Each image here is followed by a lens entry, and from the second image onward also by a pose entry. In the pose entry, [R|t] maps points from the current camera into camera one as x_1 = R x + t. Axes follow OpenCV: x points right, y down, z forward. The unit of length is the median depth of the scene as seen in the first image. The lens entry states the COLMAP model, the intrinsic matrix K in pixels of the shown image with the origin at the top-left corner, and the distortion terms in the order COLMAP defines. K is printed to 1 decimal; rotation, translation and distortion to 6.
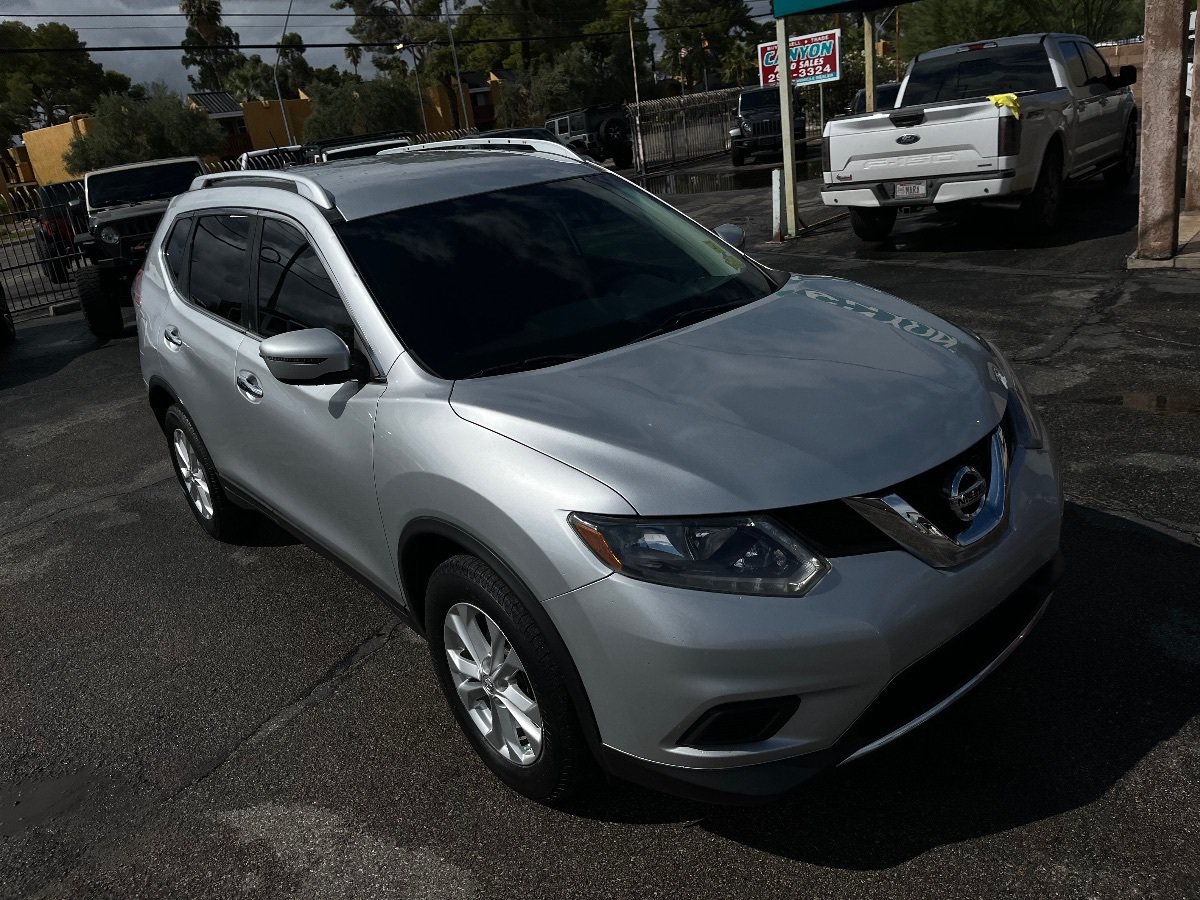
lens RADIAL K [[906.8, 0, 605.1], [0, 906.8, 447.2], [0, 0, 1]] dist [0.058601, -0.088250]
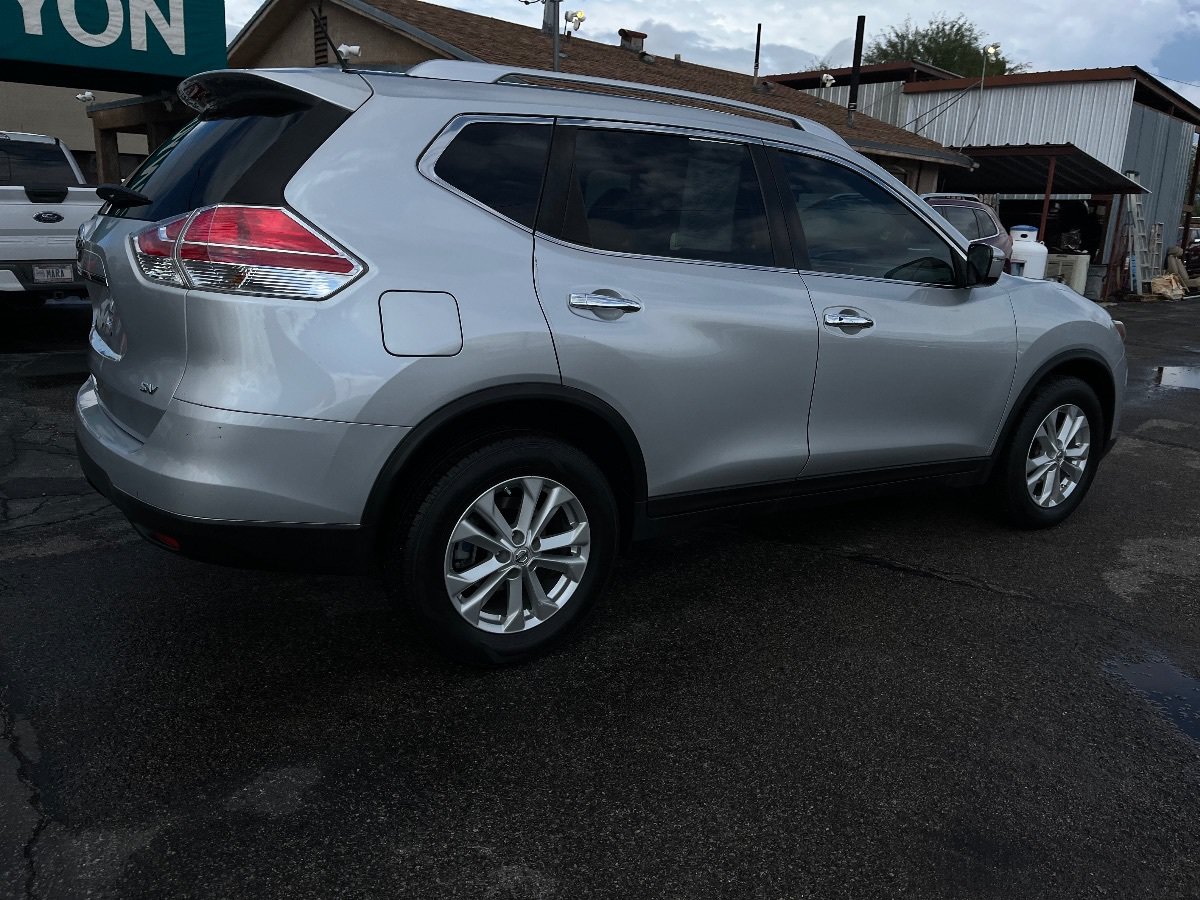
lens RADIAL K [[906.8, 0, 605.1], [0, 906.8, 447.2], [0, 0, 1]] dist [0.058601, -0.088250]
pose [[0.117374, -0.109104, 0.987076, -0.677193], [0.289811, 0.954444, 0.071035, -0.040341], [-0.949859, 0.277728, 0.143647, 0.563835]]
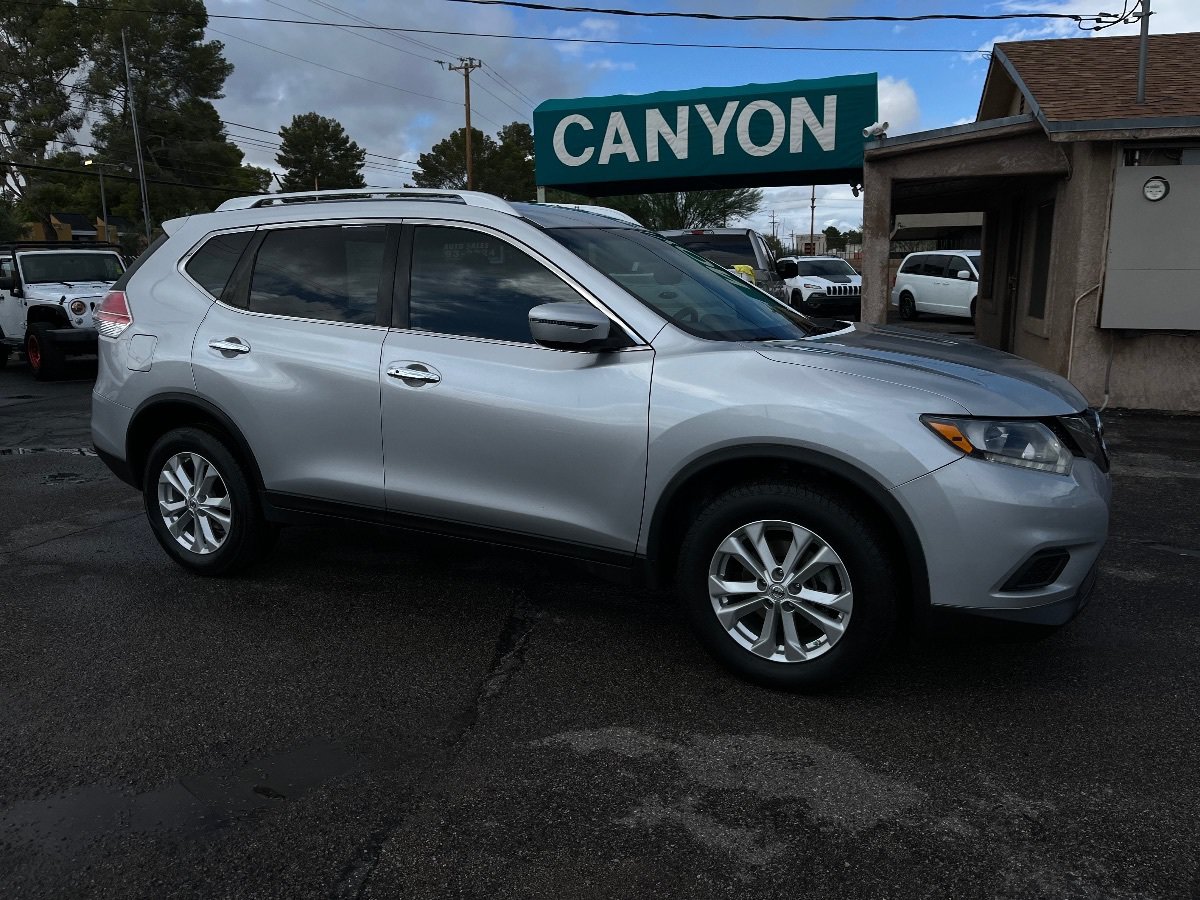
lens RADIAL K [[906.8, 0, 605.1], [0, 906.8, 447.2], [0, 0, 1]] dist [0.058601, -0.088250]
pose [[0.917396, 0.043676, 0.395571, -0.295595], [0.031229, 0.982994, -0.180960, 0.103468], [-0.396748, 0.178365, 0.900431, -0.002478]]
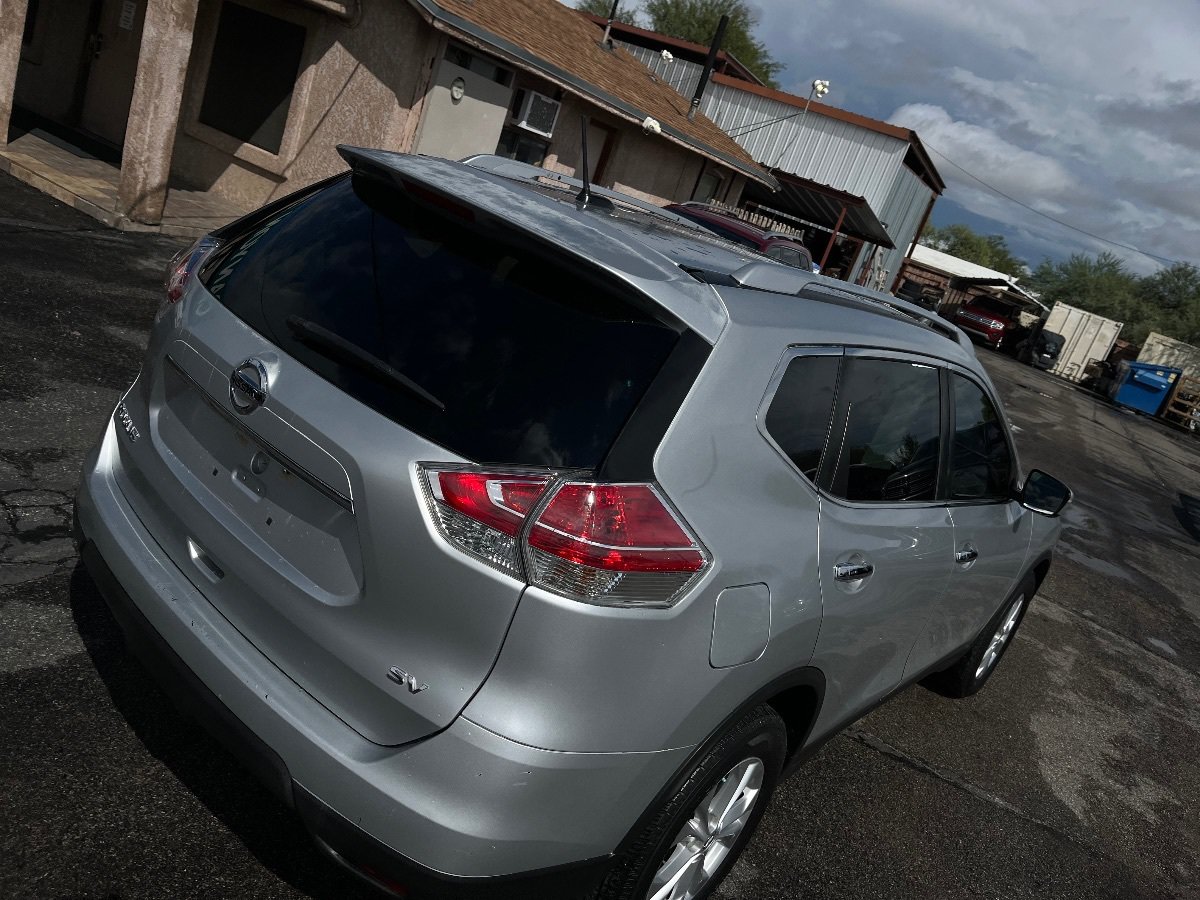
lens RADIAL K [[905.1, 0, 597.9], [0, 905.1, 445.7], [0, 0, 1]] dist [0.043255, -0.054492]
pose [[-0.194950, -0.227824, 0.953987, -0.584343], [0.034492, 0.970455, 0.238805, -0.205869], [-0.980206, 0.079460, -0.181332, 0.759654]]
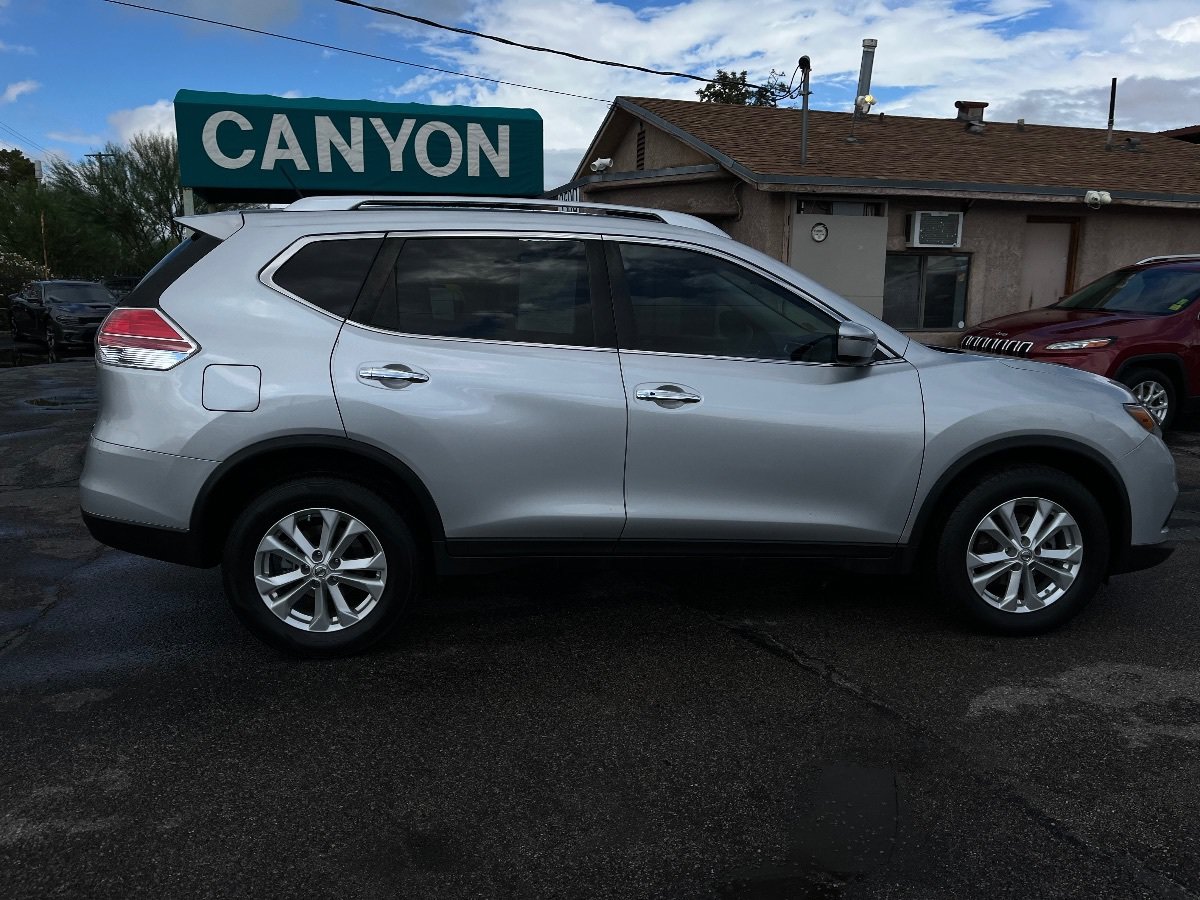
lens RADIAL K [[905.1, 0, 597.9], [0, 905.1, 445.7], [0, 0, 1]] dist [0.043255, -0.054492]
pose [[0.564392, -0.009031, 0.825458, -0.626014], [0.207812, 0.969292, -0.131484, 0.051315], [-0.798922, 0.245749, 0.548937, 0.258715]]
